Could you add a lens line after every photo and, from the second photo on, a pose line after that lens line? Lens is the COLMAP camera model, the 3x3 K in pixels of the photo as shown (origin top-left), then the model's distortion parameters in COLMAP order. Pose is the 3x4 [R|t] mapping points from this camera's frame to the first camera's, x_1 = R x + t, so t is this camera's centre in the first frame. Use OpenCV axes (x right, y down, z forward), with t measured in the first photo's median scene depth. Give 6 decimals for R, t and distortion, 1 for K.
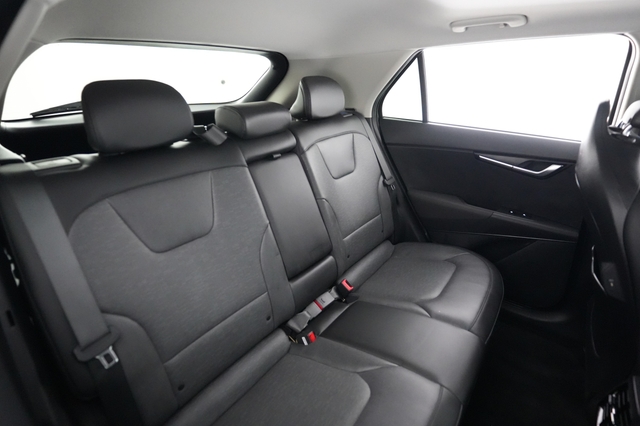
lens RADIAL K [[340.7, 0, 319.5], [0, 340.7, 213.9], [0, 0, 1]] dist [0.006274, 0.000380]
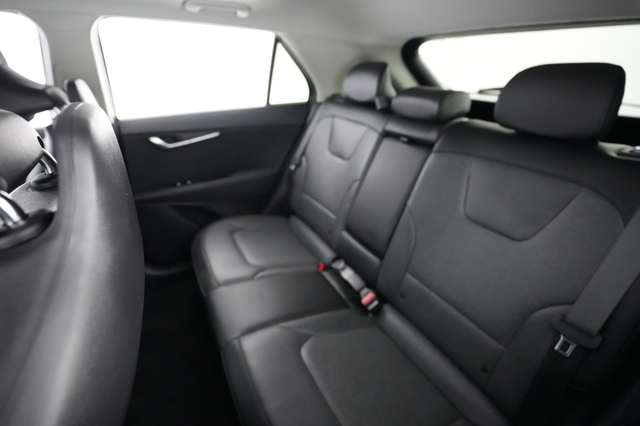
lens RADIAL K [[321.2, 0, 319.3], [0, 321.2, 212.3], [0, 0, 1]] dist [-0.003144, -0.000258]
pose [[-0.459334, 0.386076, -0.799973, 0.684739], [-0.320961, 0.767616, 0.554752, -0.370936], [0.828249, 0.511577, -0.228677, 0.905029]]
